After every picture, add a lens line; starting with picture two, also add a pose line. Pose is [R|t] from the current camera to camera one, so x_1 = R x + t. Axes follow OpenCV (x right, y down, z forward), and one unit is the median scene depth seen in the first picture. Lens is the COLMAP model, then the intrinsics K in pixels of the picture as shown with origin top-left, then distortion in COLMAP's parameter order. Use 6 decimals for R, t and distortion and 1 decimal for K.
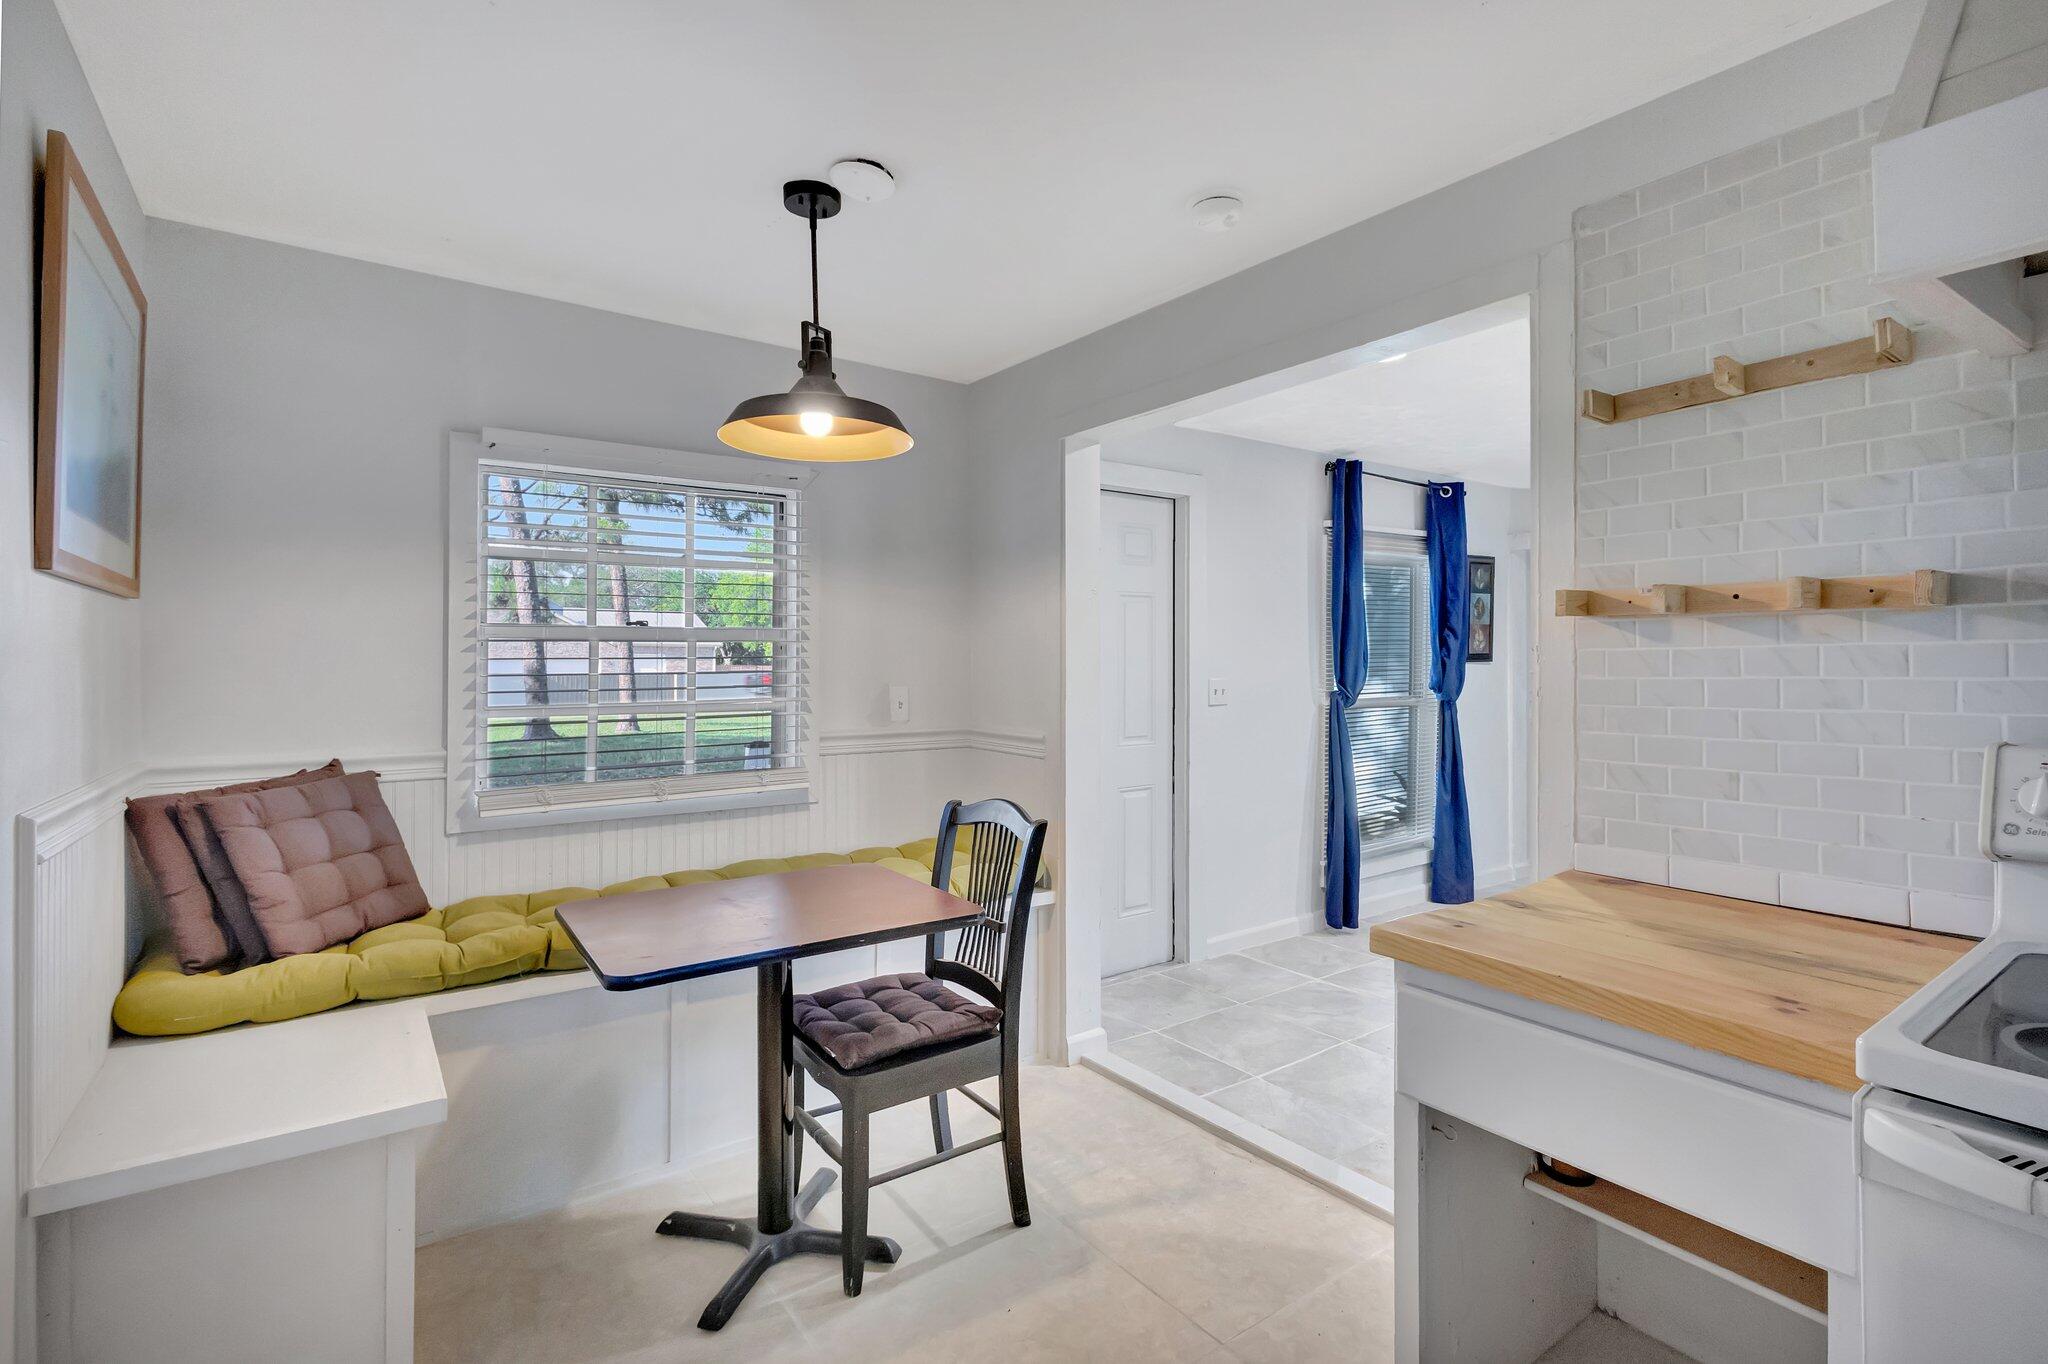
lens RADIAL K [[984.3, 0, 1026.7], [0, 984.3, 655.5], [0, 0, 1]] dist [-0.000847, -0.000454]
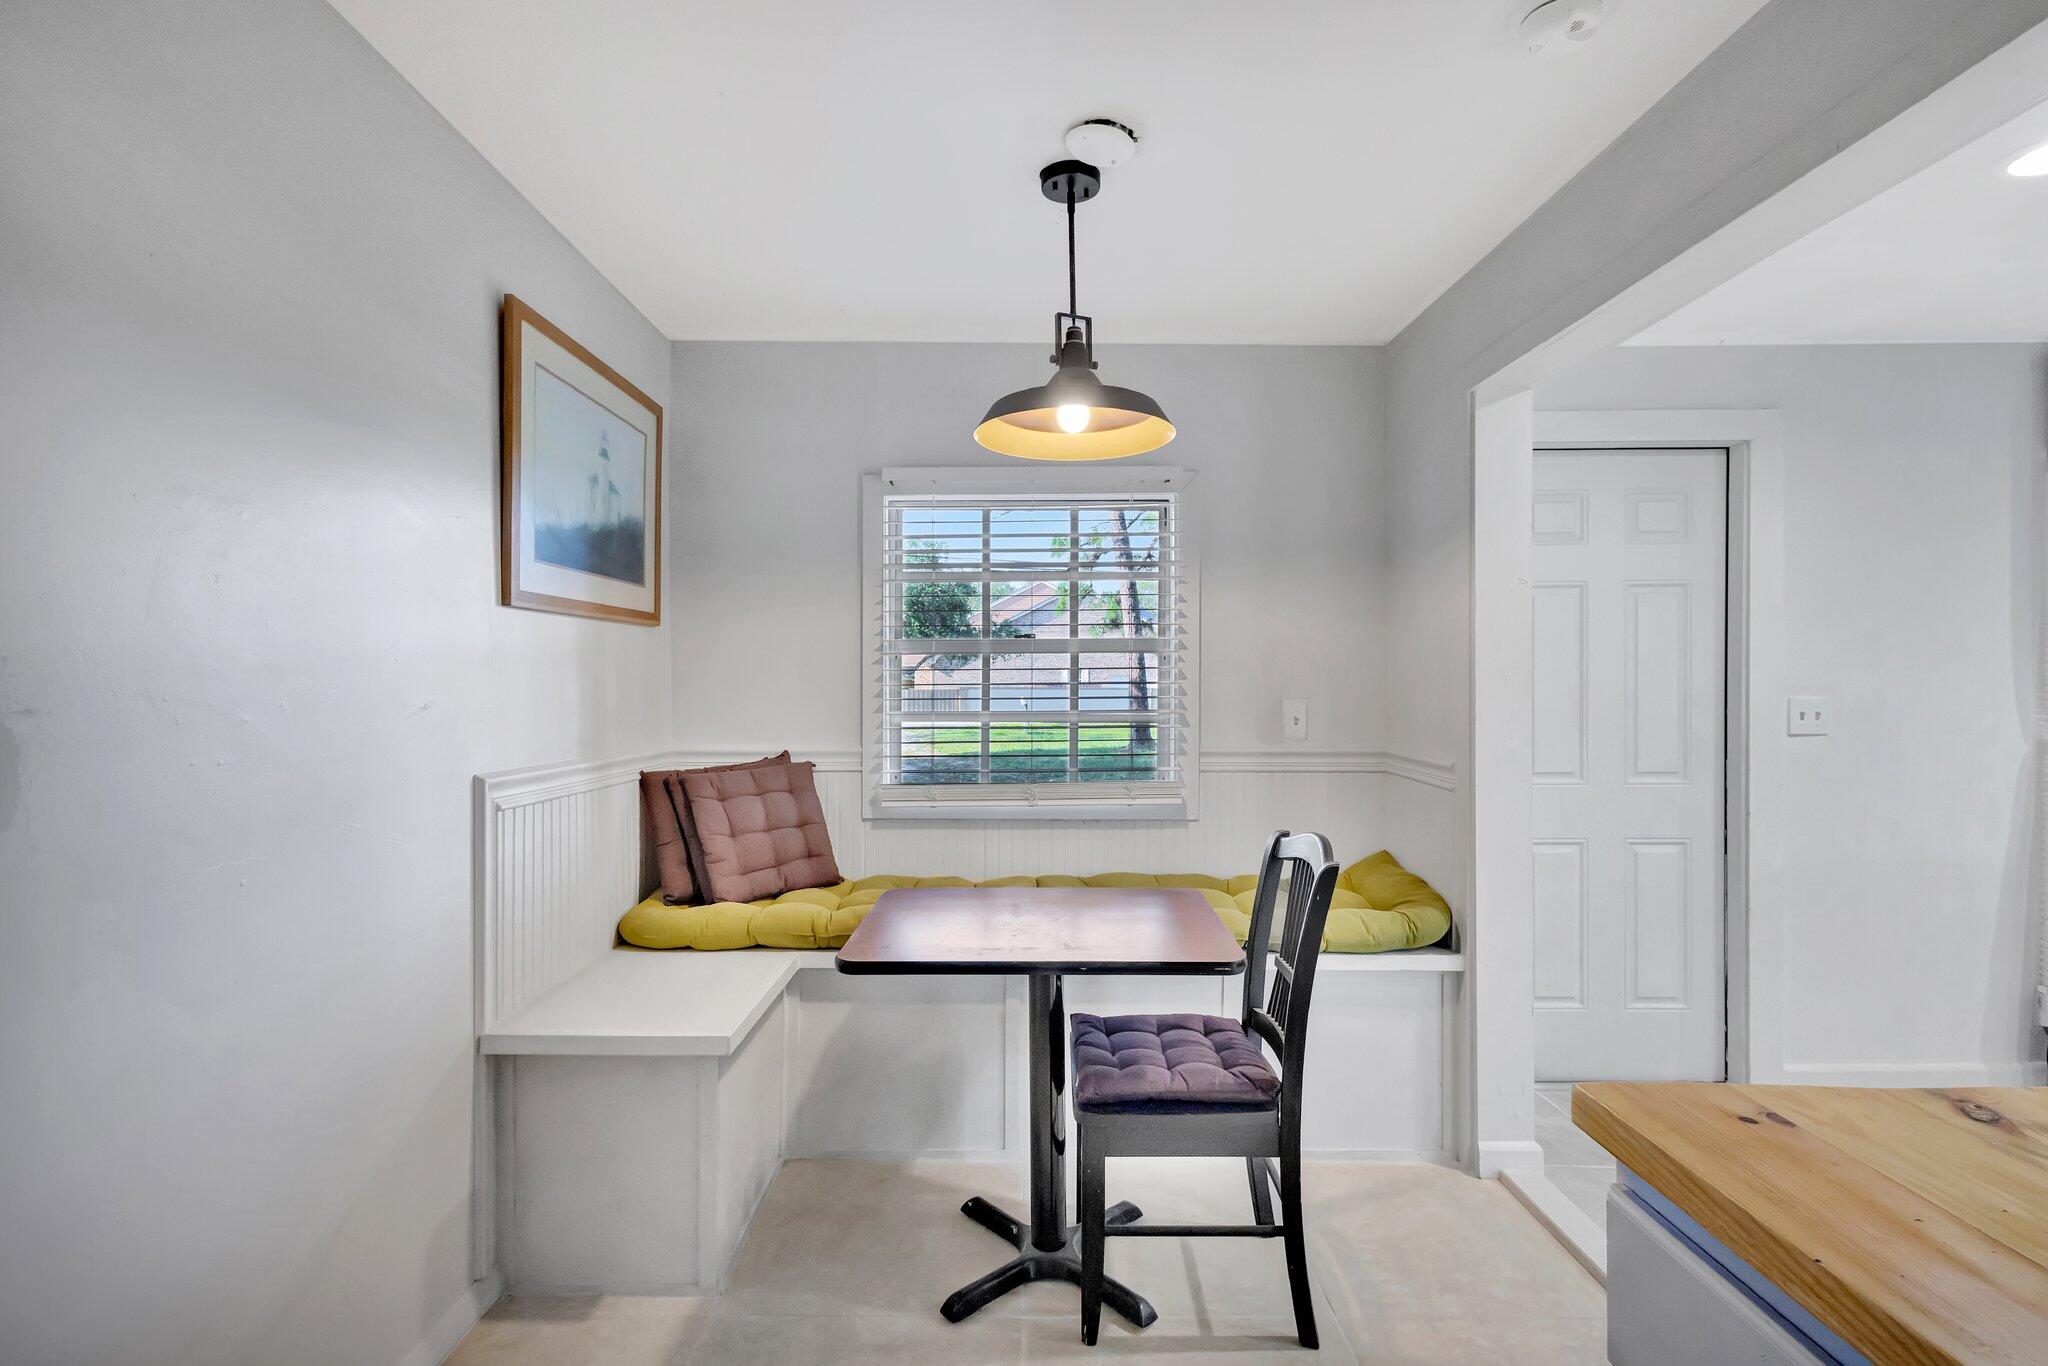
lens RADIAL K [[983.9, 0, 1019.0], [0, 983.9, 683.7], [0, 0, 1]] dist [0.008815, -0.000783]
pose [[0.803532, 0.004680, -0.595243, 0.261405], [0.003455, 0.999916, 0.012527, 0.006001], [0.595252, -0.012123, 0.803448, 0.166260]]
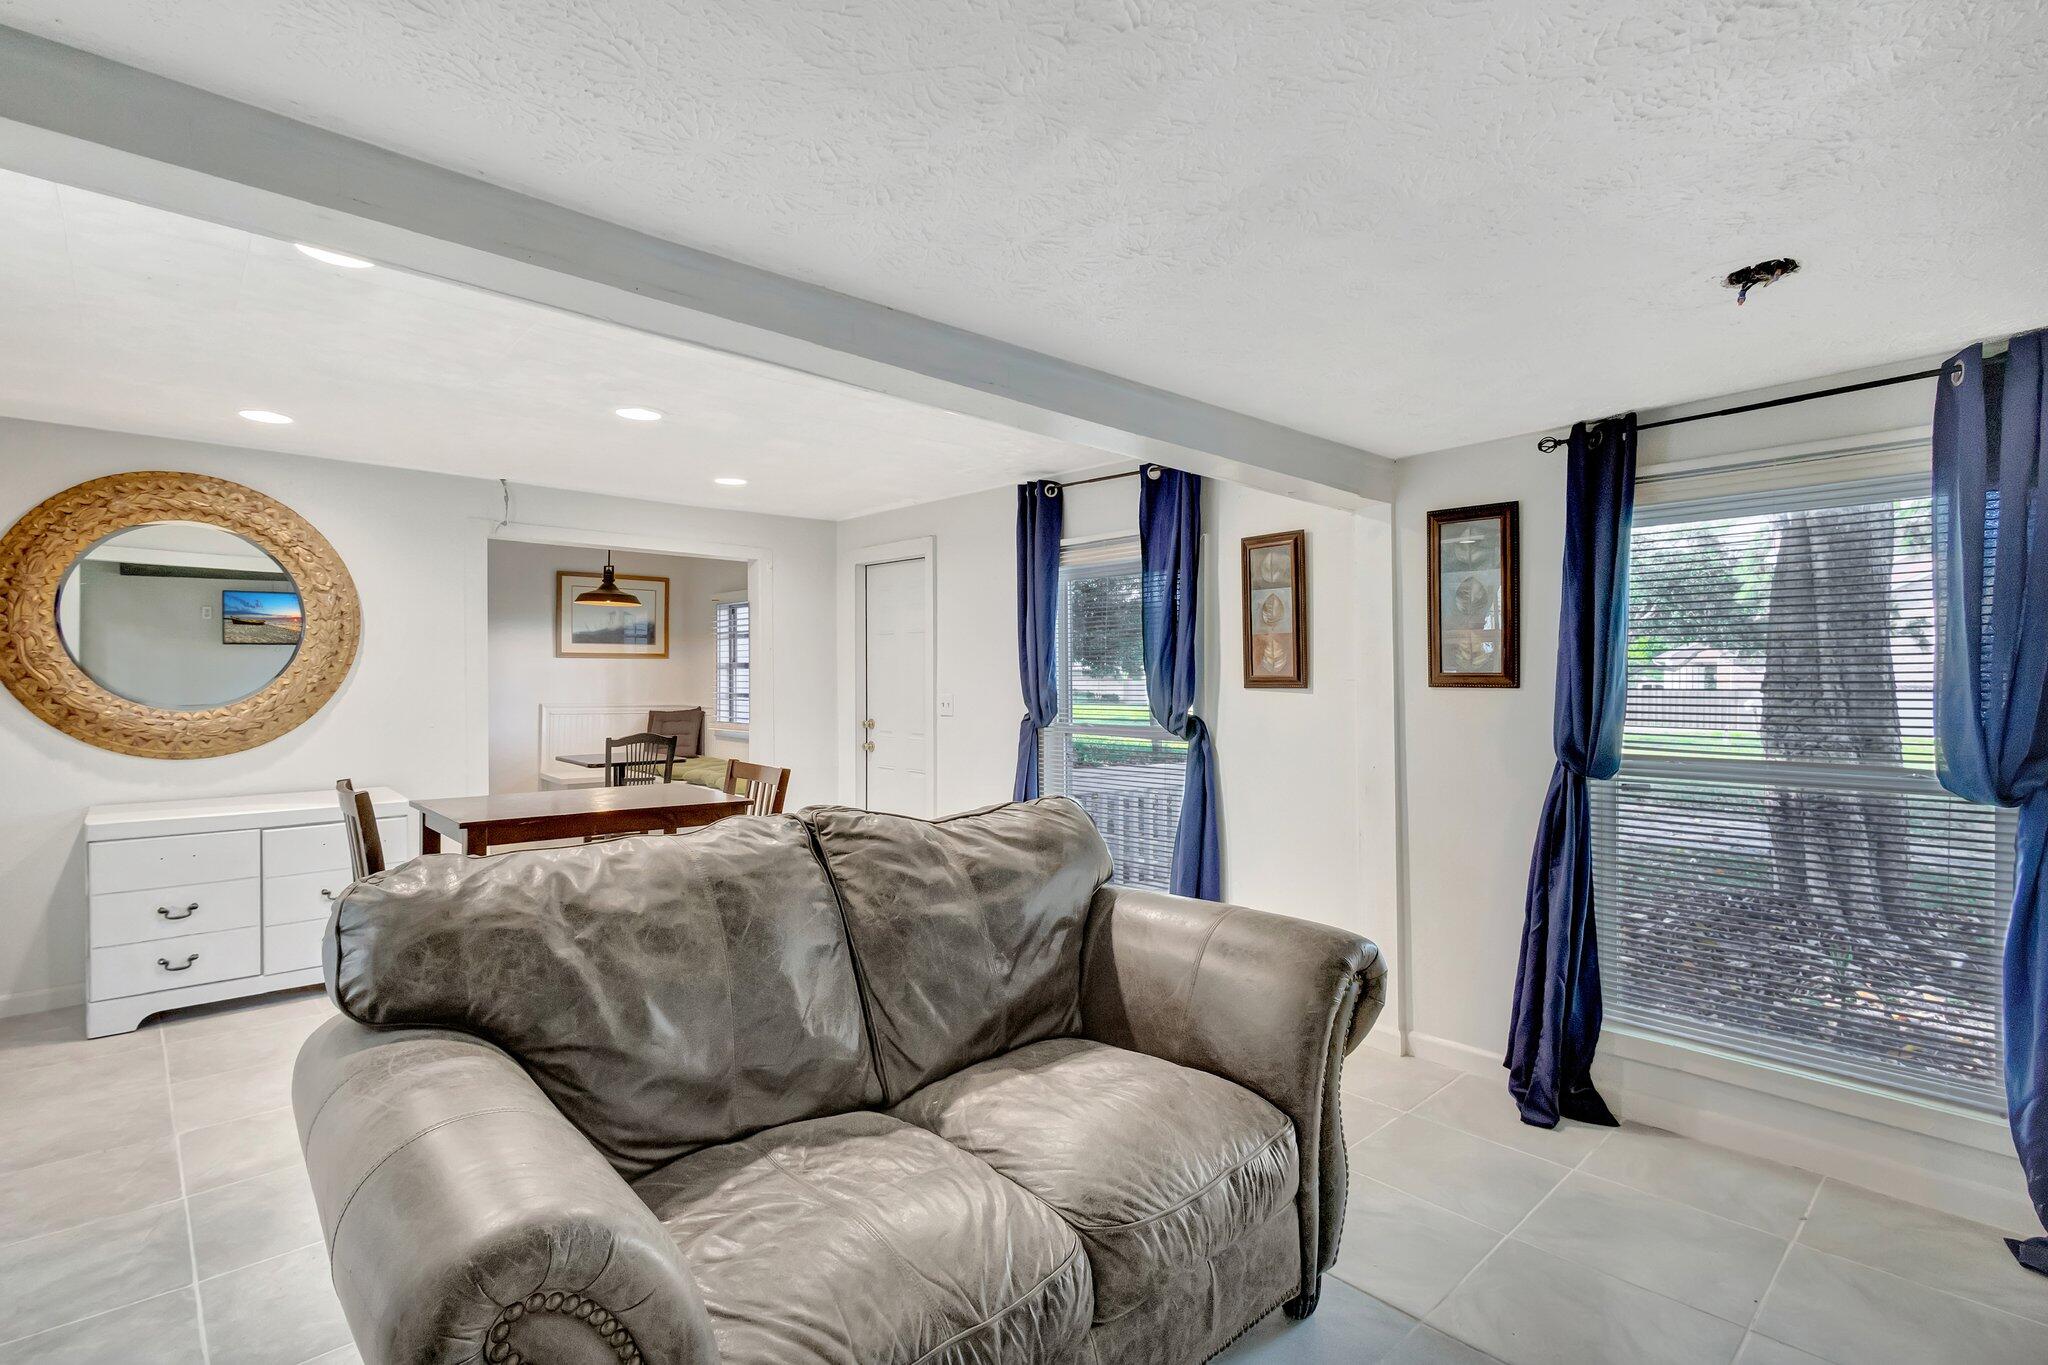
lens RADIAL K [[937.9, 0, 1021.4], [0, 937.9, 699.9], [0, 0, 1]] dist [0.001498, -0.000317]
pose [[0.136973, 0.039524, -0.989786, 2.239308], [0.009913, 0.999099, 0.041268, -0.029095], [0.990525, -0.015464, 0.136458, 1.508316]]
